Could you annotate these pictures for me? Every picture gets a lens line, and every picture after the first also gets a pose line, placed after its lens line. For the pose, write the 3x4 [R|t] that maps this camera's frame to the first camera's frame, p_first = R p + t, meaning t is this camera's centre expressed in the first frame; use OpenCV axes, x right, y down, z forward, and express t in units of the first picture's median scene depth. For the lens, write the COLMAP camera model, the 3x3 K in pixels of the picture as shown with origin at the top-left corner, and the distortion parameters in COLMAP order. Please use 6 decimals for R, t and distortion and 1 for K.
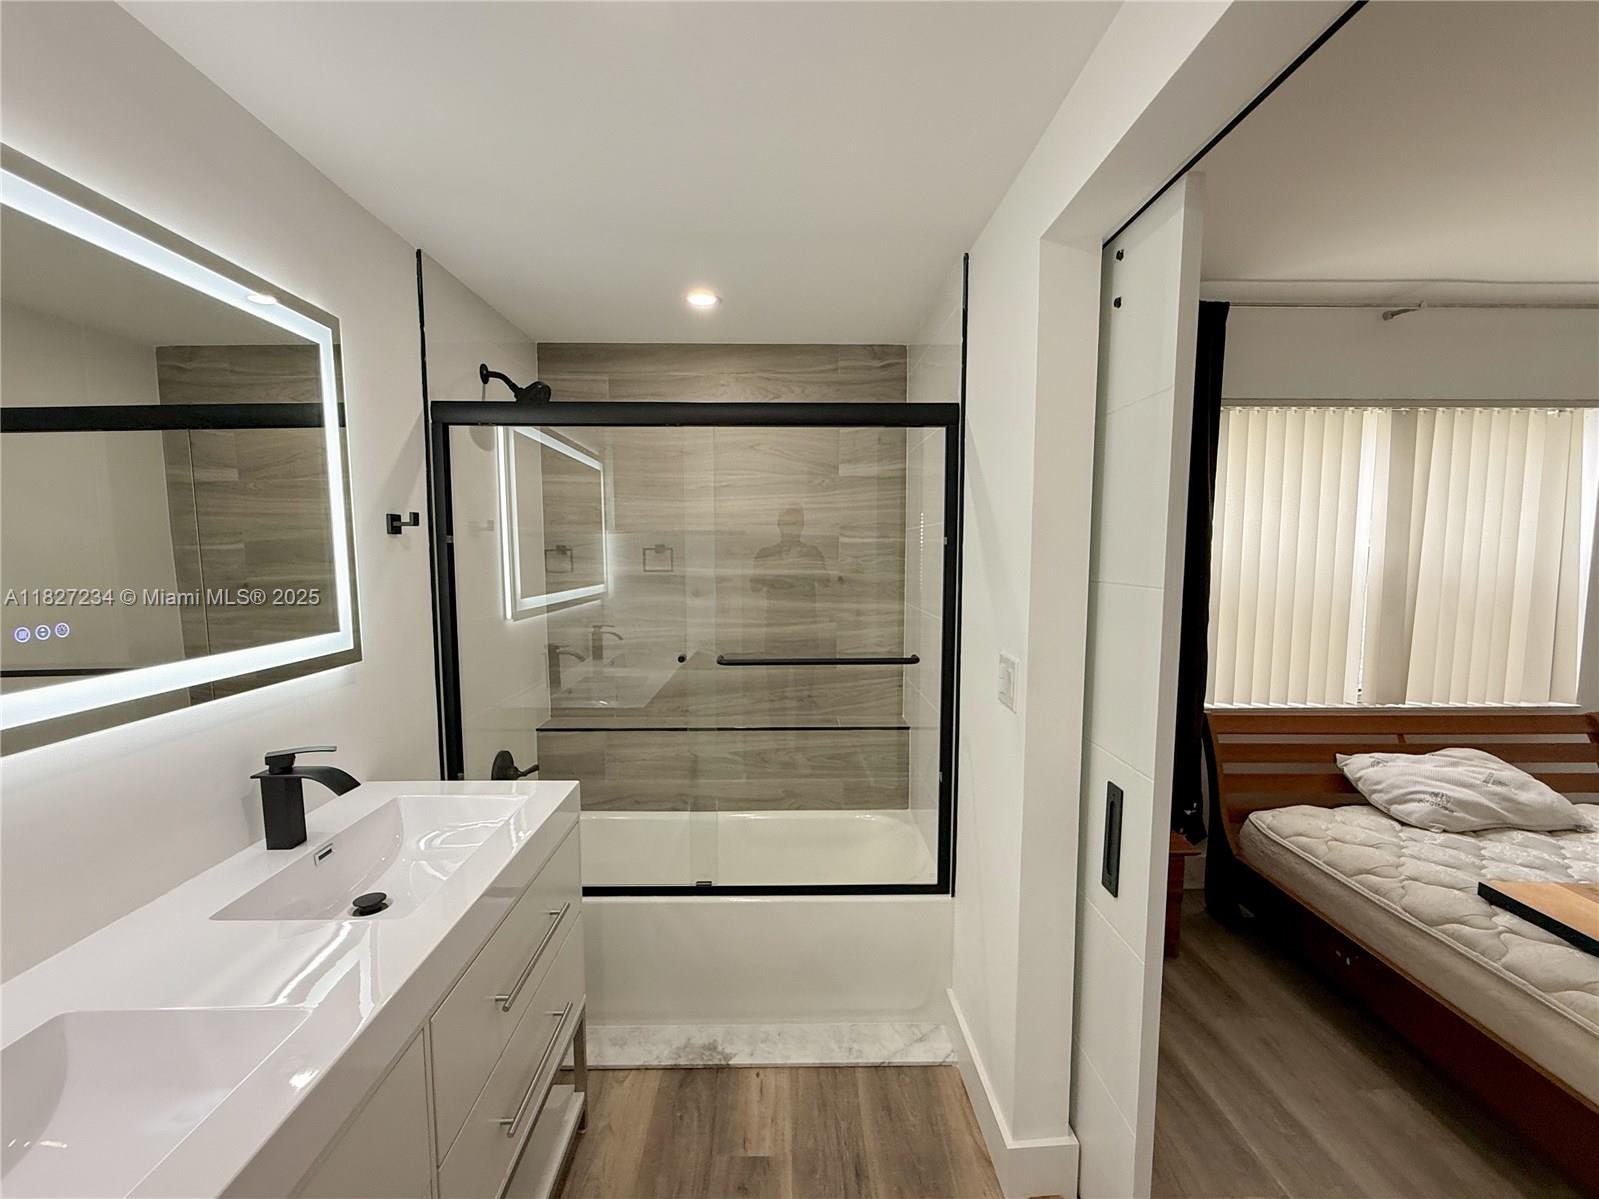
lens RADIAL K [[701.6, 0, 790.3], [0, 701.6, 615.1], [0, 0, 1]] dist [-0.001902, 0.000482]
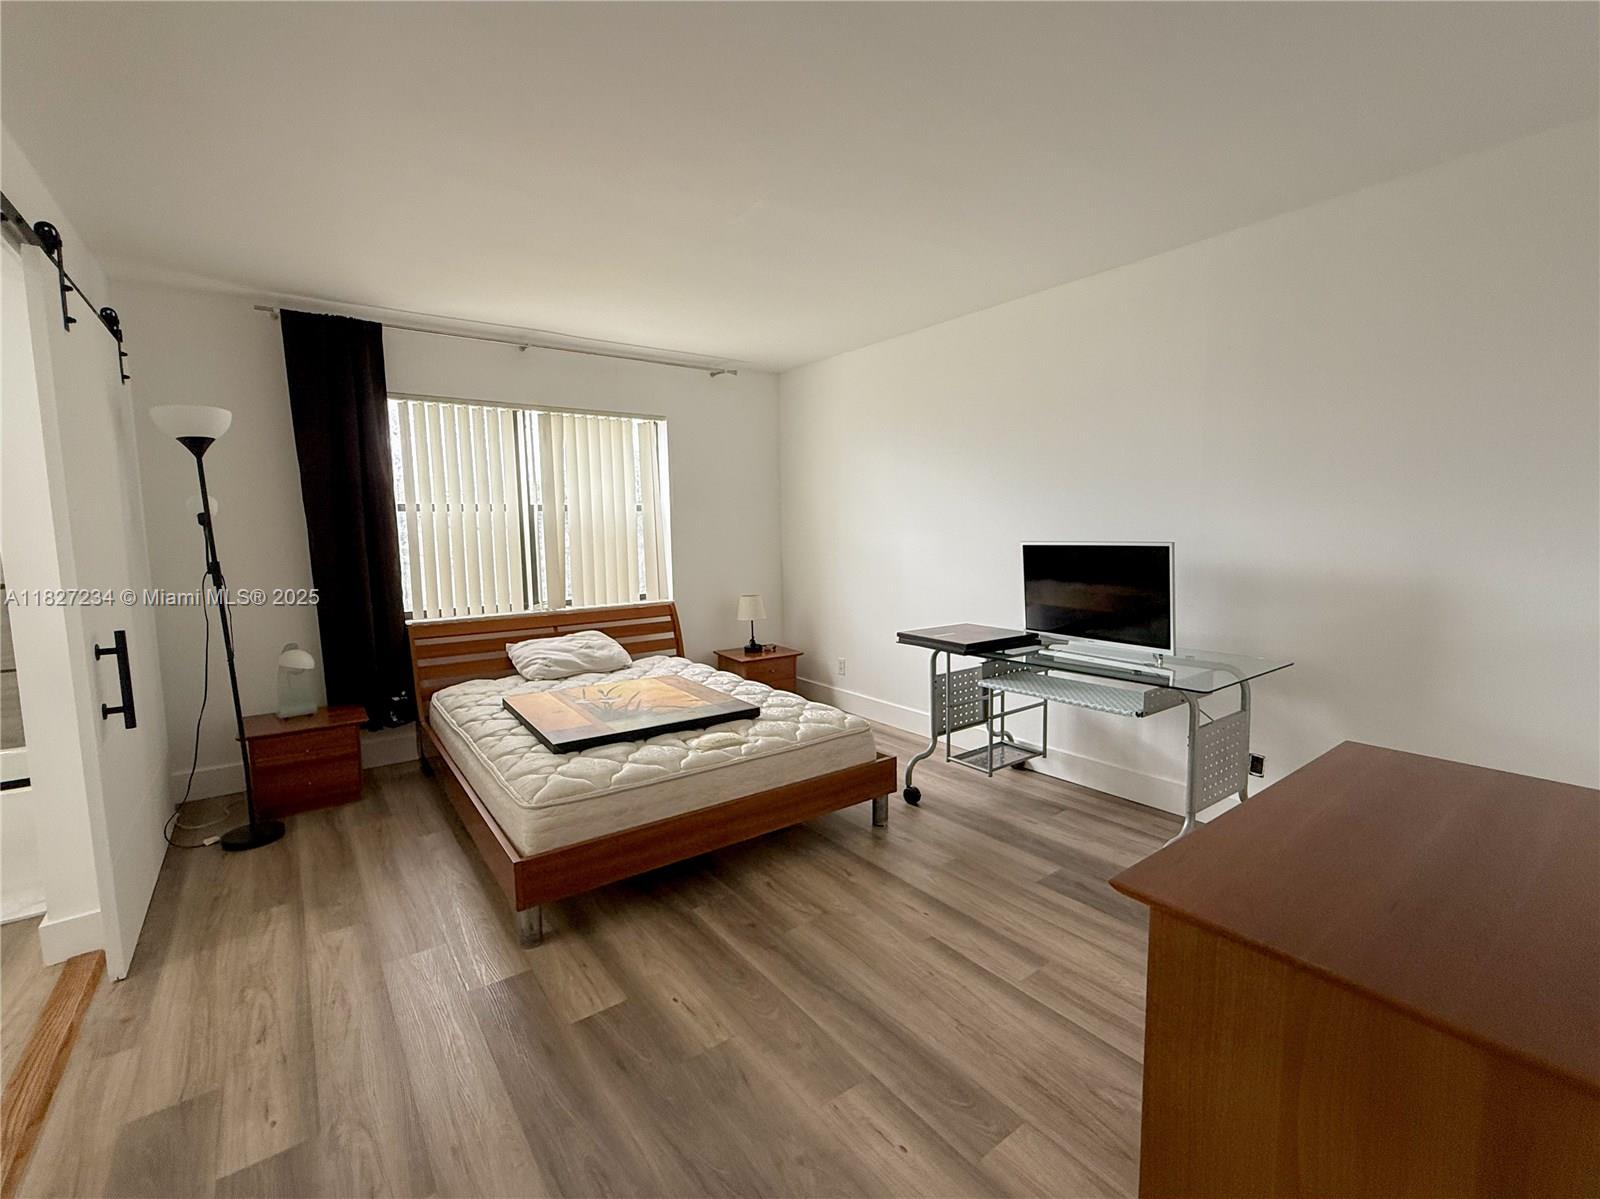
lens RADIAL K [[702.0, 0, 809.7], [0, 702.0, 599.3], [0, 0, 1]] dist [-0.001902, 0.000482]
pose [[0.806616, -0.076319, 0.586128, 0.443161], [0.064858, 0.997069, 0.040571, 0.087601], [-0.587506, 0.005290, 0.809202, -0.580451]]
